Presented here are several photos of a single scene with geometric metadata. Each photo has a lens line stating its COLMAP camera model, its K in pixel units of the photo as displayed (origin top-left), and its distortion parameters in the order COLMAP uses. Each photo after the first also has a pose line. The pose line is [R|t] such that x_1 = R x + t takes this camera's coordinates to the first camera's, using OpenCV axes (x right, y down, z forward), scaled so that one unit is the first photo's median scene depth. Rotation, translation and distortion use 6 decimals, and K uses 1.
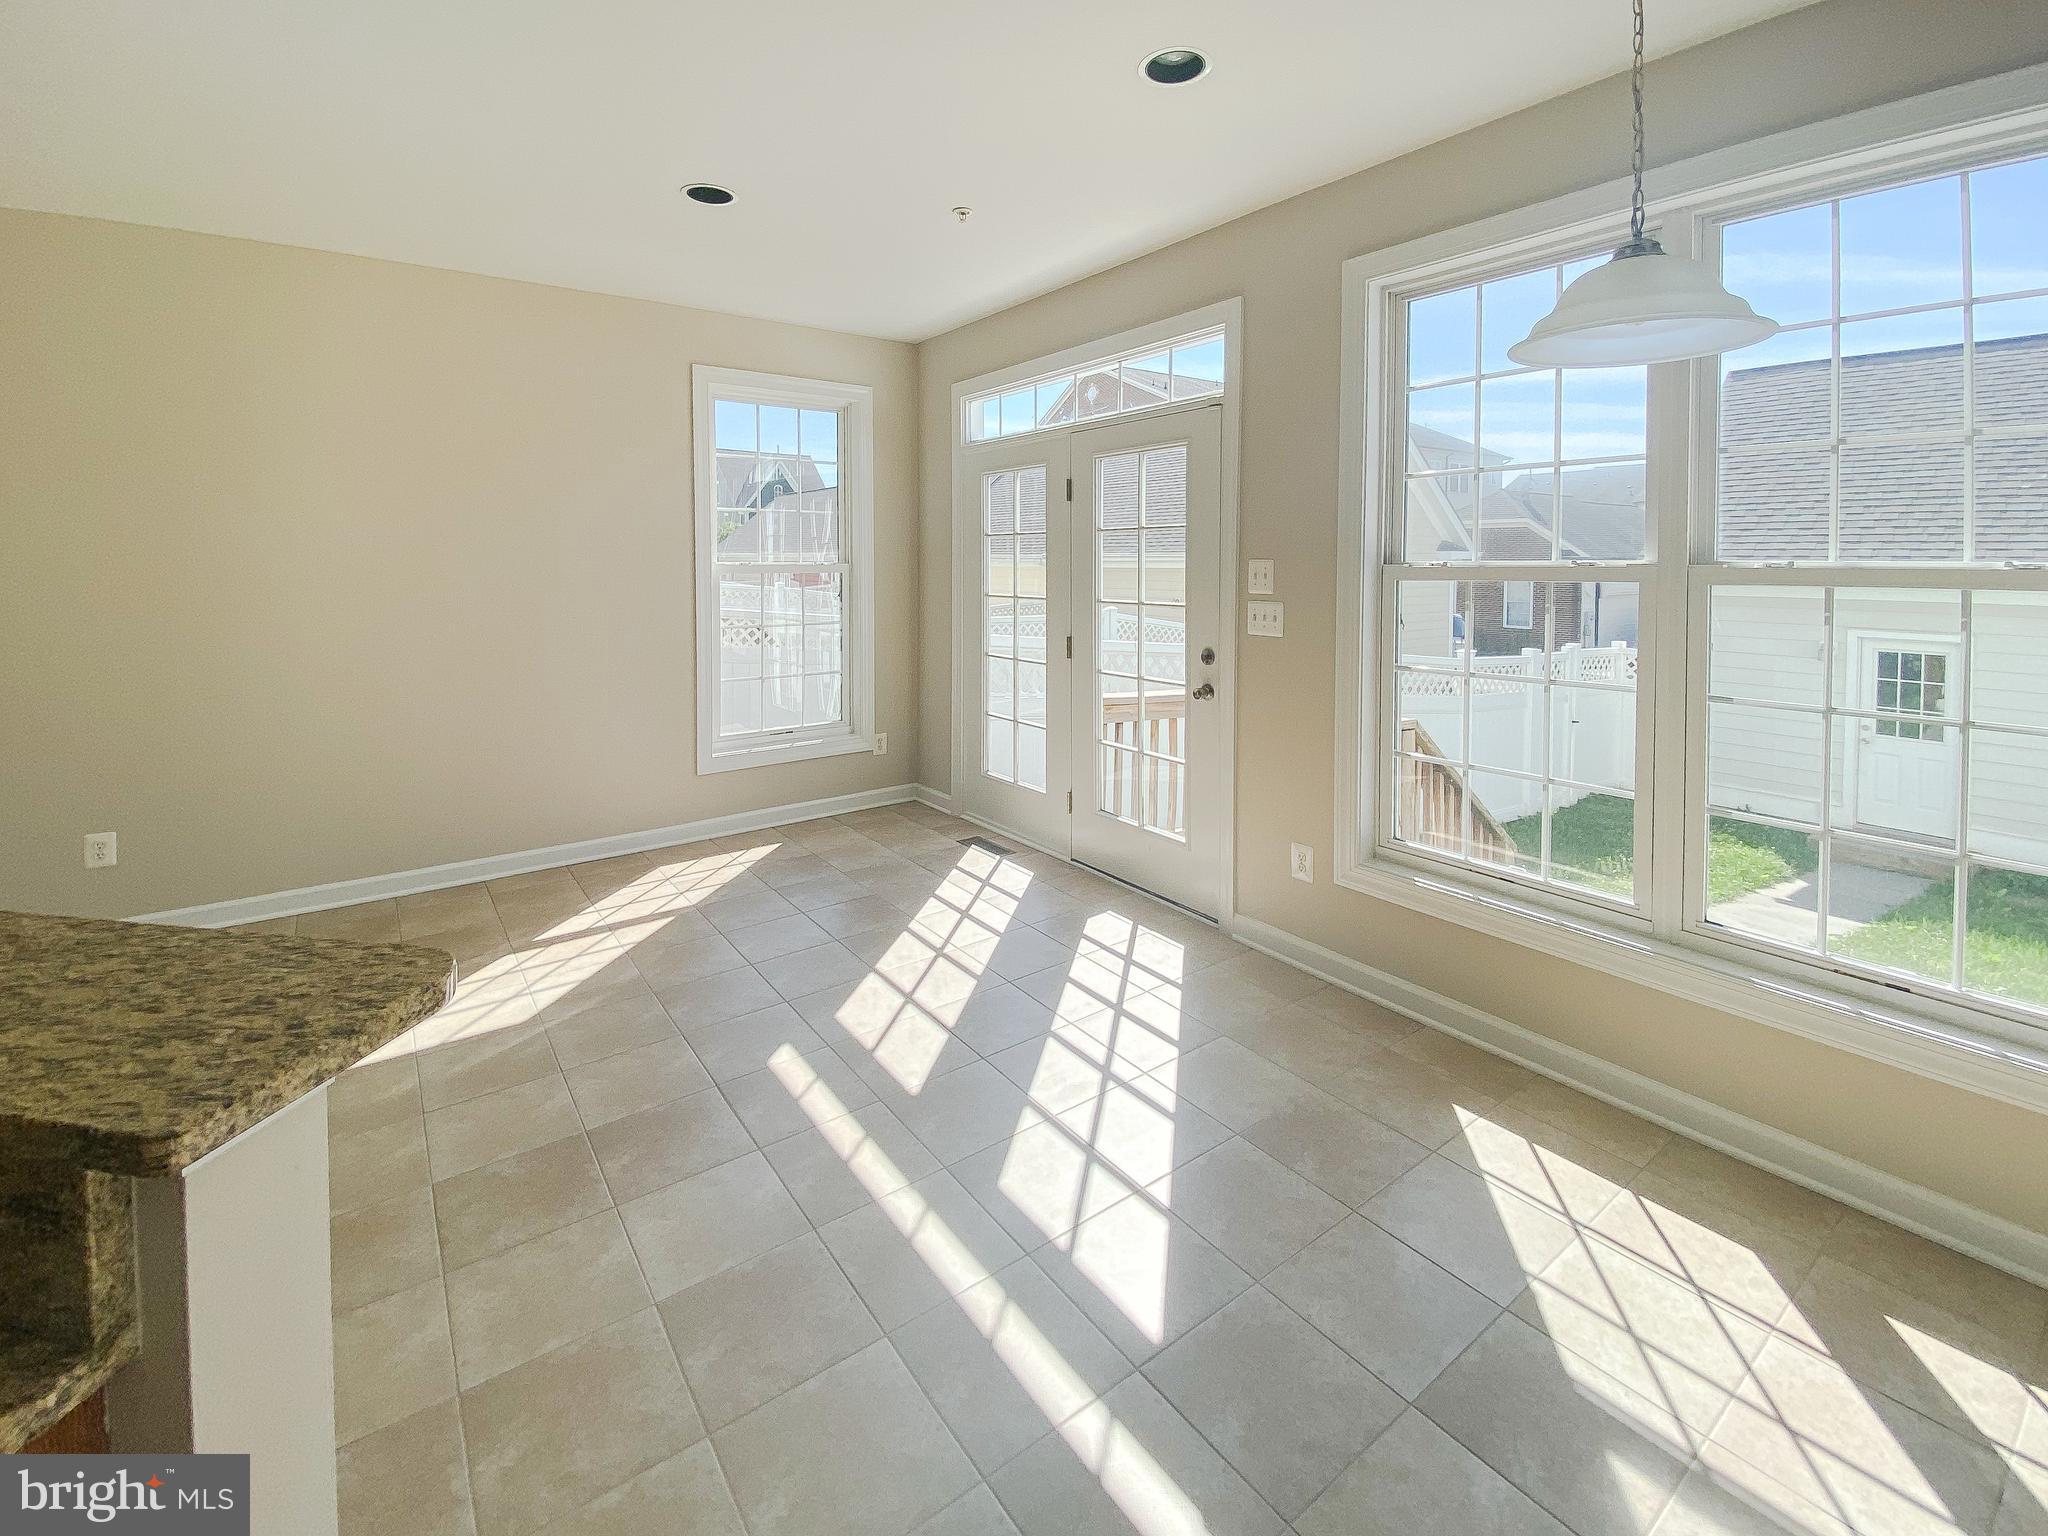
lens RADIAL K [[903.9, 0, 1033.9], [0, 903.9, 588.5], [0, 0, 1]] dist [0.026902, -0.014336]
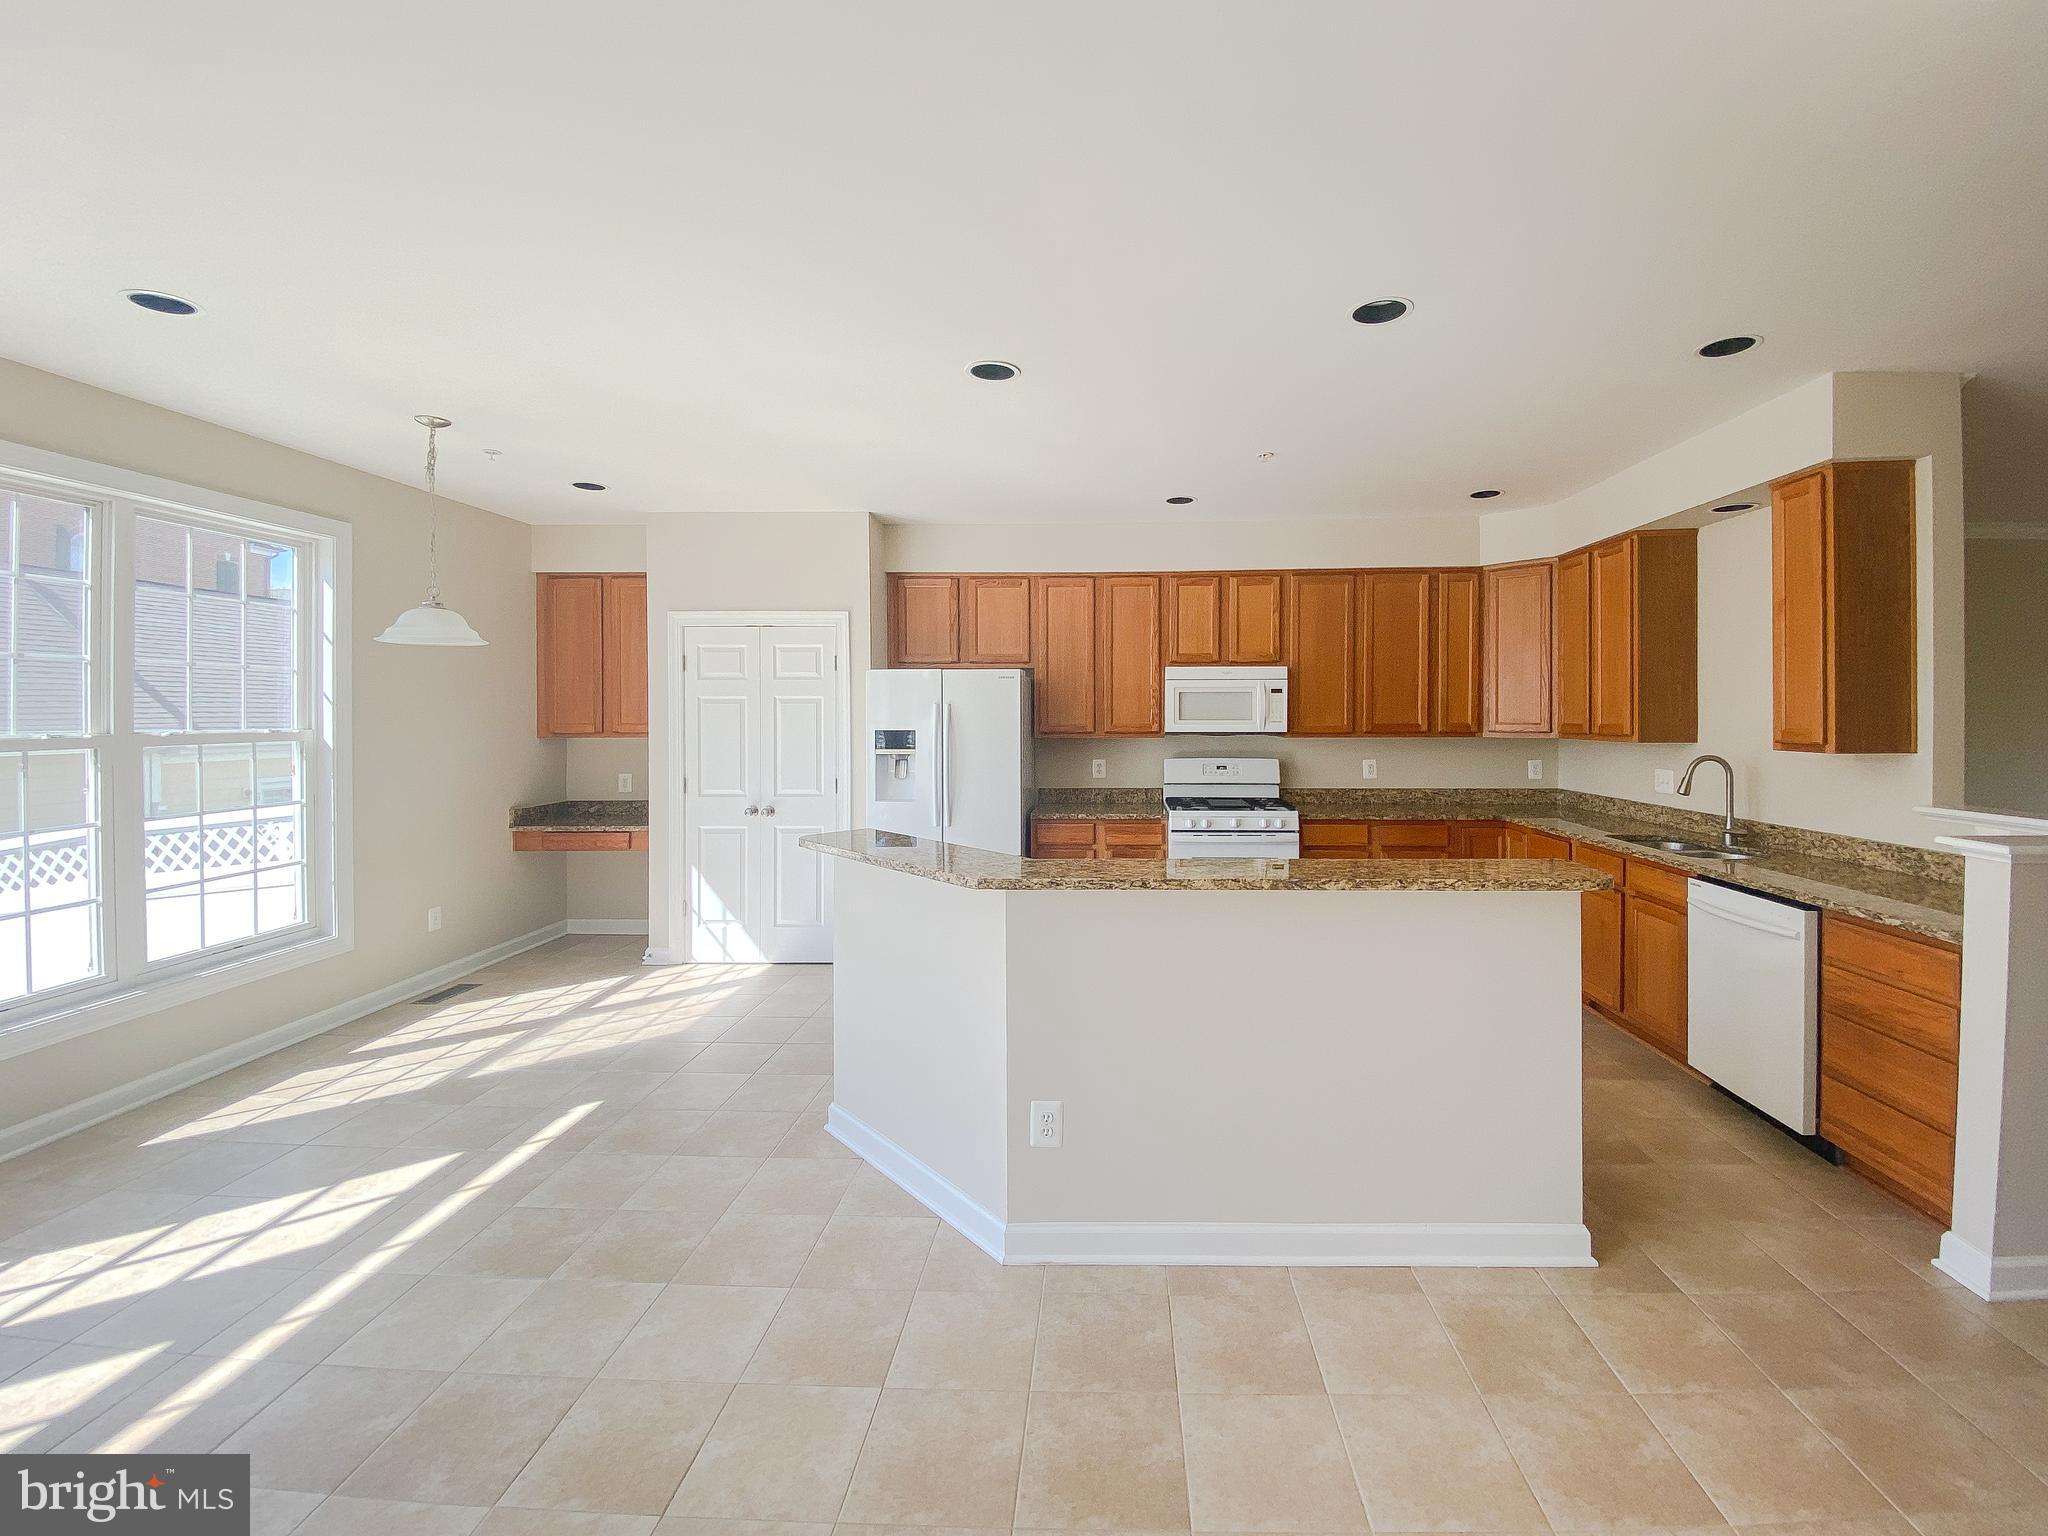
lens RADIAL K [[868.9, 0, 1104.9], [0, 868.9, 713.5], [0, 0, 1]] dist [0.019620, -0.017233]
pose [[-0.795115, 0.005287, 0.606436, -1.616953], [0.027353, 0.999257, 0.027151, -0.058146], [-0.605842, 0.038176, -0.794668, 1.301661]]
